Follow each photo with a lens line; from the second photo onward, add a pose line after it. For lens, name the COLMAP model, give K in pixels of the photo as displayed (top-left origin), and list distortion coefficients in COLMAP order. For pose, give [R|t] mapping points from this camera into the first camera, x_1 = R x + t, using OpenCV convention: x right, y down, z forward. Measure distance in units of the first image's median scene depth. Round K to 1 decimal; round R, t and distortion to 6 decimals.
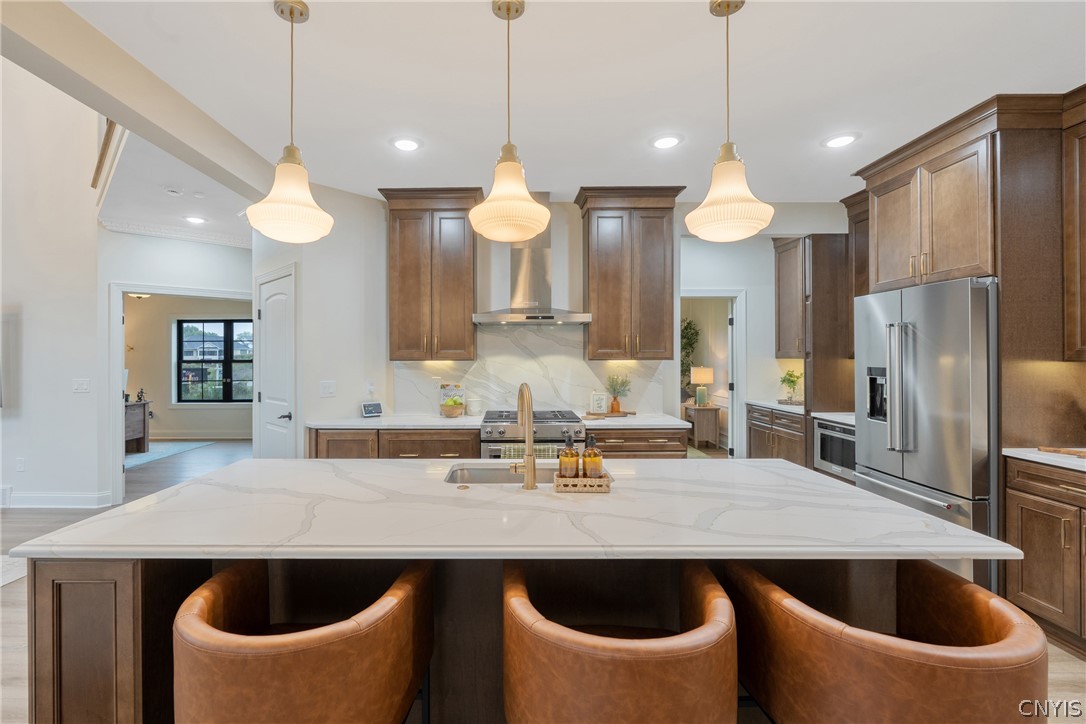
lens RADIAL K [[485.0, 0, 509.5], [0, 485.0, 352.7], [0, 0, 1]] dist [-0.004610, -0.000018]
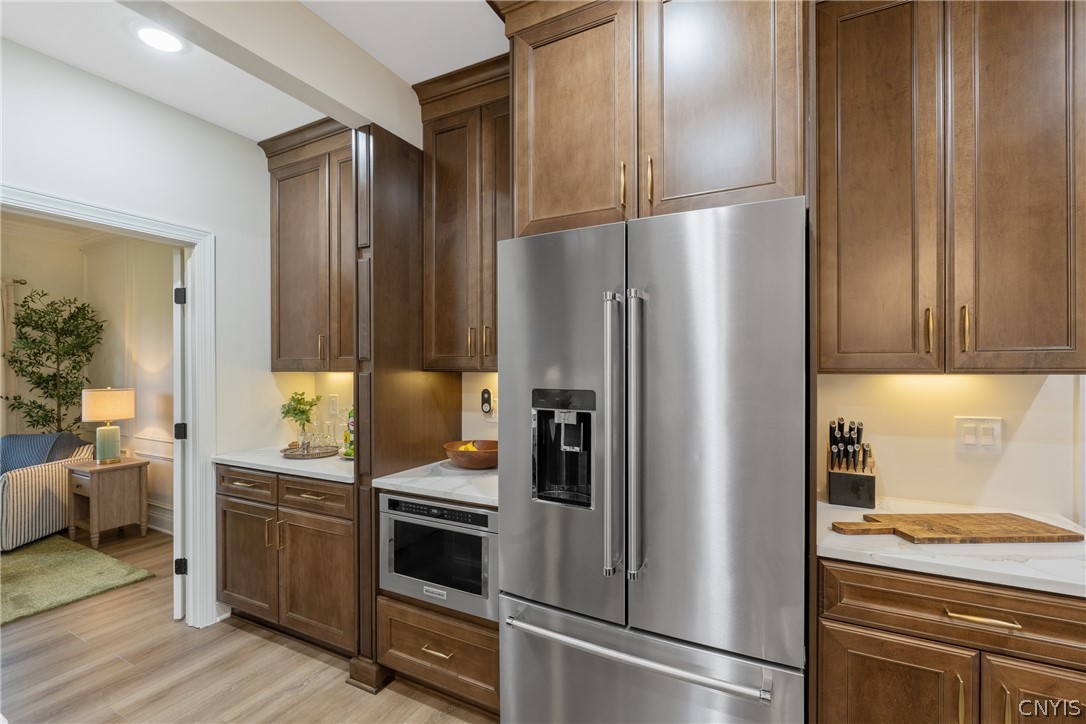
lens RADIAL K [[485.0, 0, 534.9], [0, 485.0, 368.5], [0, 0, 1]] dist [-0.004610, -0.000018]
pose [[0.459468, -0.001853, 0.888193, 0.260685], [-0.004165, 0.999982, 0.004241, 0.006486], [-0.888185, -0.005648, 0.459452, 0.631257]]
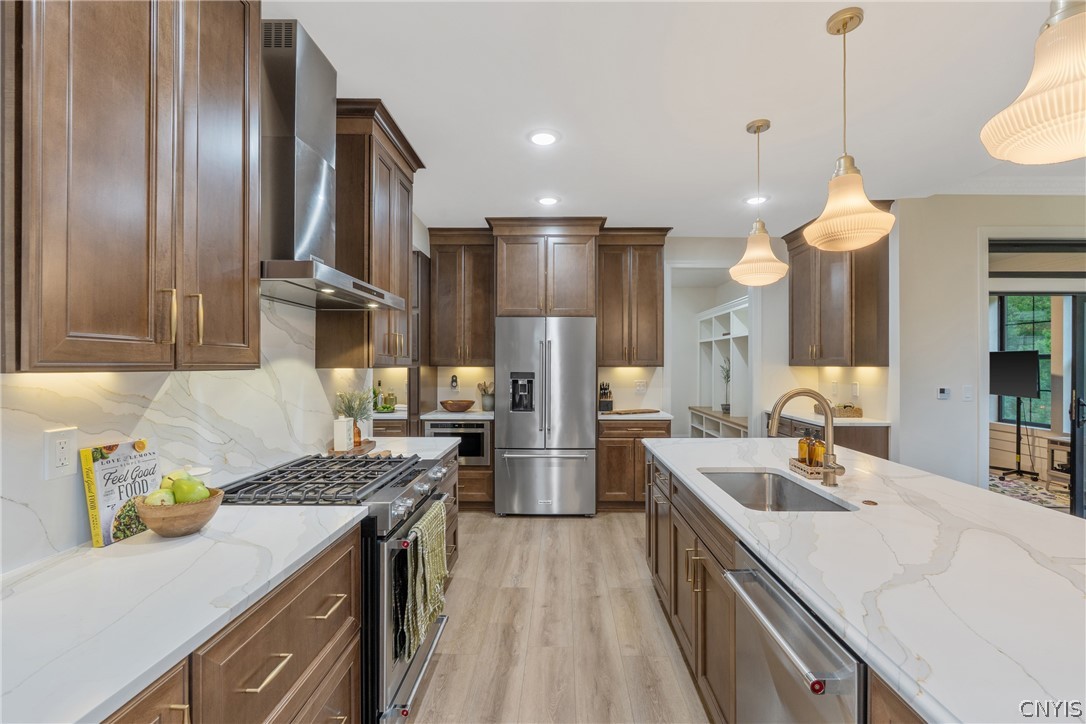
lens RADIAL K [[485.0, 0, 565.3], [0, 485.0, 363.3], [0, 0, 1]] dist [-0.004610, -0.000018]
pose [[-0.016623, 0.005633, 0.999846, -0.465354], [-0.008079, 0.999951, -0.005767, 0.009711], [-0.999829, -0.008174, -0.016577, 0.704672]]
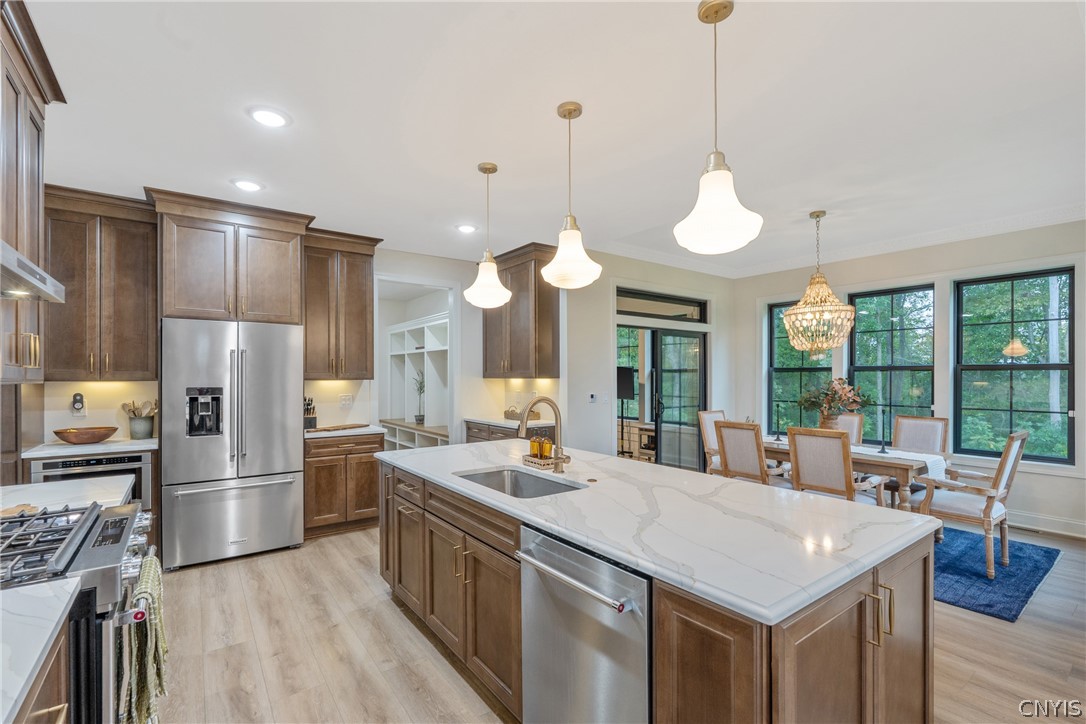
lens RADIAL K [[485.0, 0, 550.7], [0, 485.0, 375.6], [0, 0, 1]] dist [-0.004610, -0.000018]
pose [[-0.620541, 0.006243, 0.784149, -0.460081], [-0.001157, 0.999960, -0.008876, 0.009872], [-0.784173, -0.006415, -0.620509, 0.832186]]
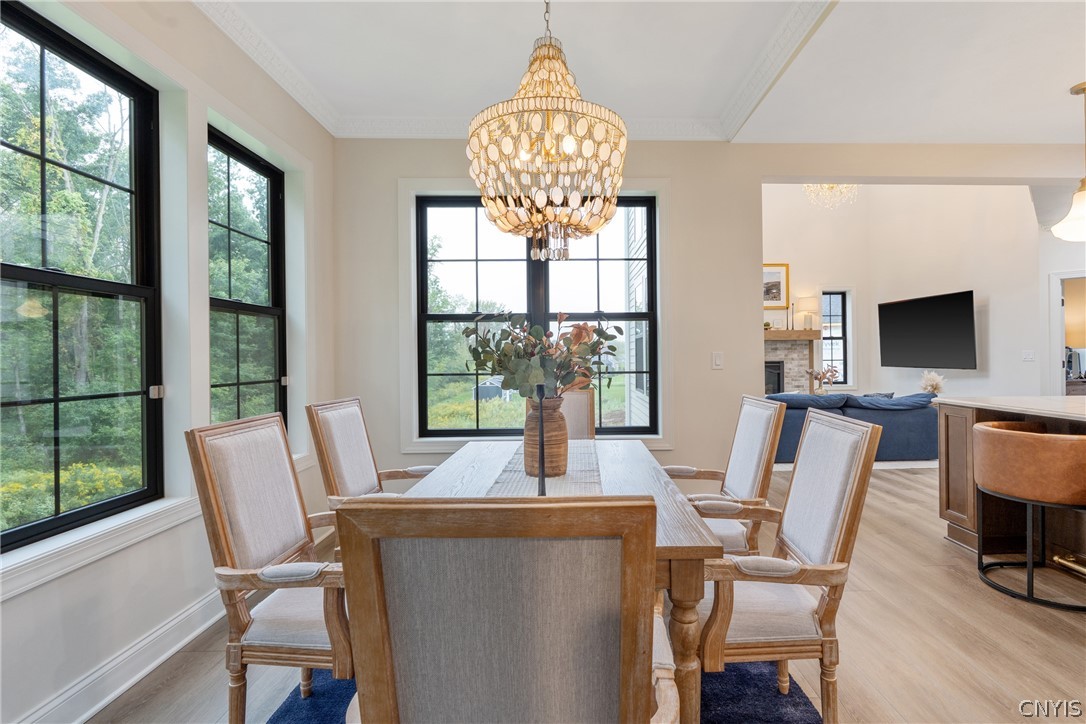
lens RADIAL K [[511.4, 0, 580.5], [0, 511.4, 350.7], [0, 0, 1]] dist [0.001120, -0.001155]
pose [[0.045650, -0.000168, -0.998957, 0.475707], [0.011279, 0.999936, 0.000347, 0.043288], [0.998894, -0.011283, 0.045649, -0.291680]]
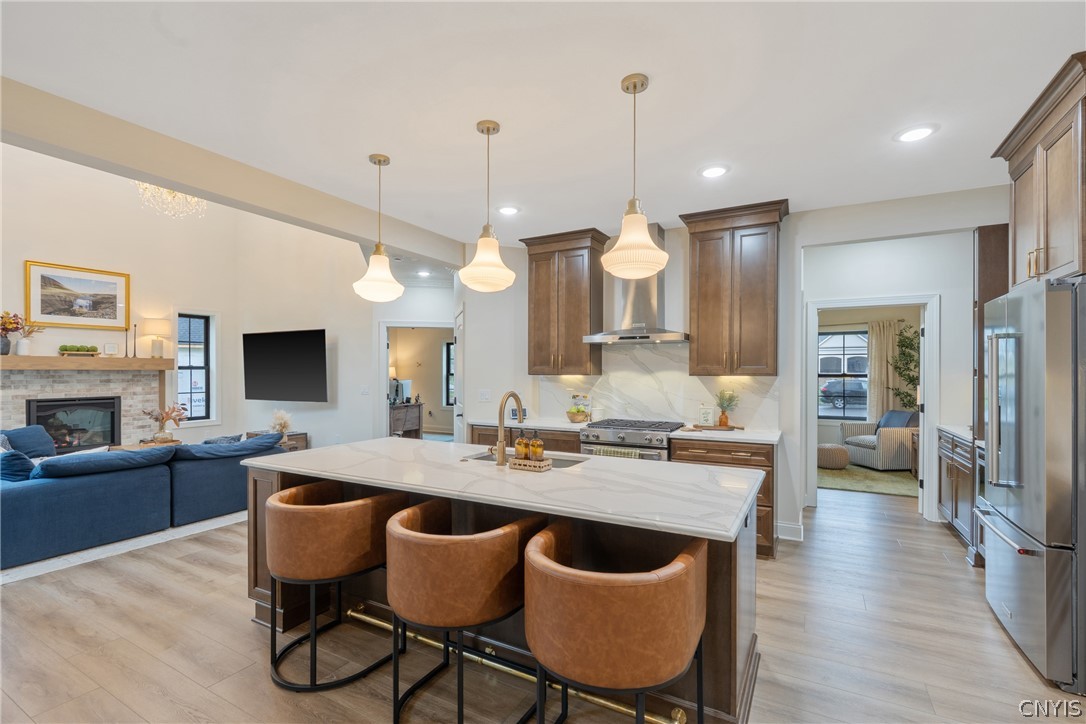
lens RADIAL K [[485.0, 0, 551.8], [0, 485.0, 367.0], [0, 0, 1]] dist [-0.004610, -0.000018]
pose [[0.886783, -0.000512, -0.462186, 0.367820], [0.000059, 1.000000, -0.000996, -0.002330], [0.462186, 0.000856, 0.886782, -0.083531]]
